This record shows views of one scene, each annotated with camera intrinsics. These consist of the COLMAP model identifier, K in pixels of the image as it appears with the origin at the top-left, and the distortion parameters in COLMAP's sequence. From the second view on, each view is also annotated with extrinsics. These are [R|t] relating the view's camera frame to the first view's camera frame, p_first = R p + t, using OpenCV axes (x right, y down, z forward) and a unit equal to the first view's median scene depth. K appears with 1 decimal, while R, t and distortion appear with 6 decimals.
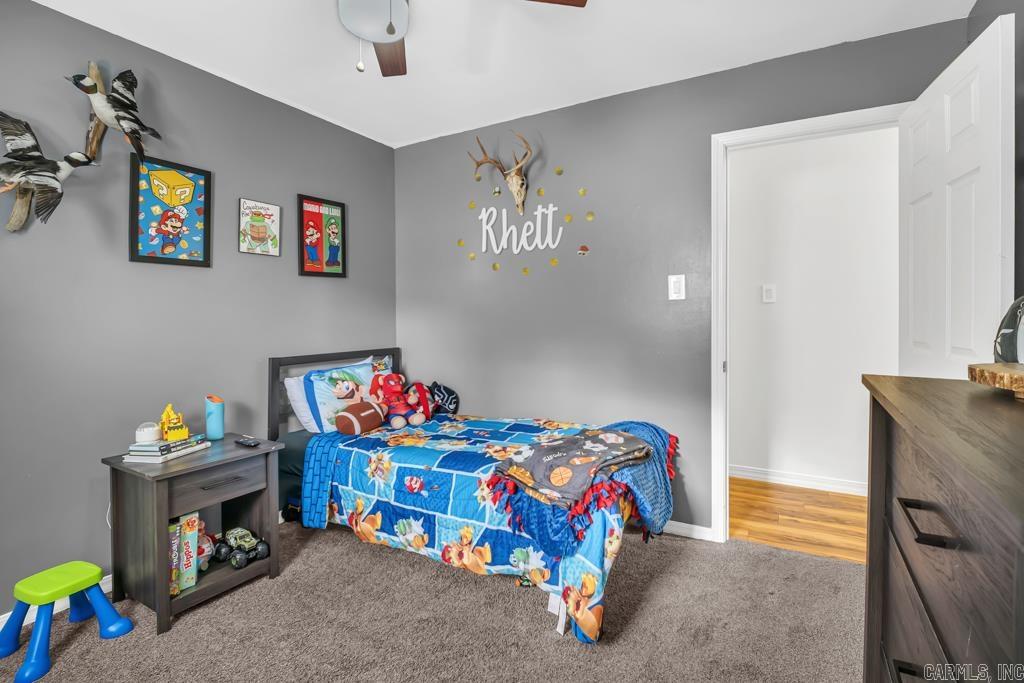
lens RADIAL K [[473.8, 0, 519.2], [0, 473.8, 318.3], [0, 0, 1]] dist [-0.000512, -0.007135]
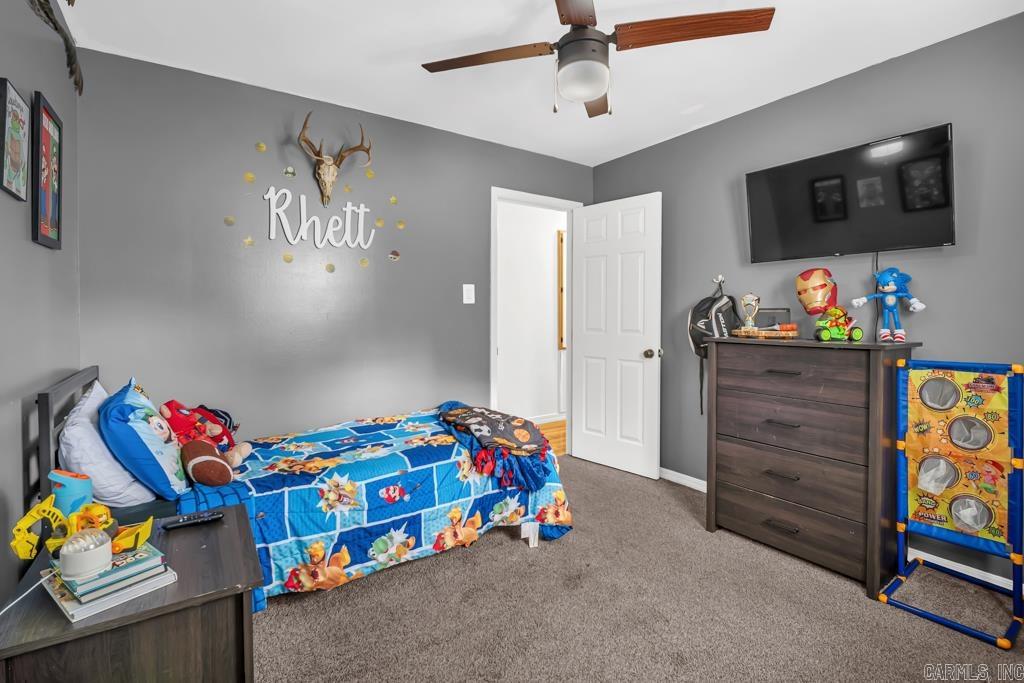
lens RADIAL K [[473.8, 0, 519.2], [0, 473.8, 318.3], [0, 0, 1]] dist [-0.000512, -0.007135]
pose [[0.438884, -0.004754, 0.898531, -0.847998], [0.004100, 0.999986, 0.003288, -0.000500], [-0.898535, 0.002241, 0.438897, 0.318127]]
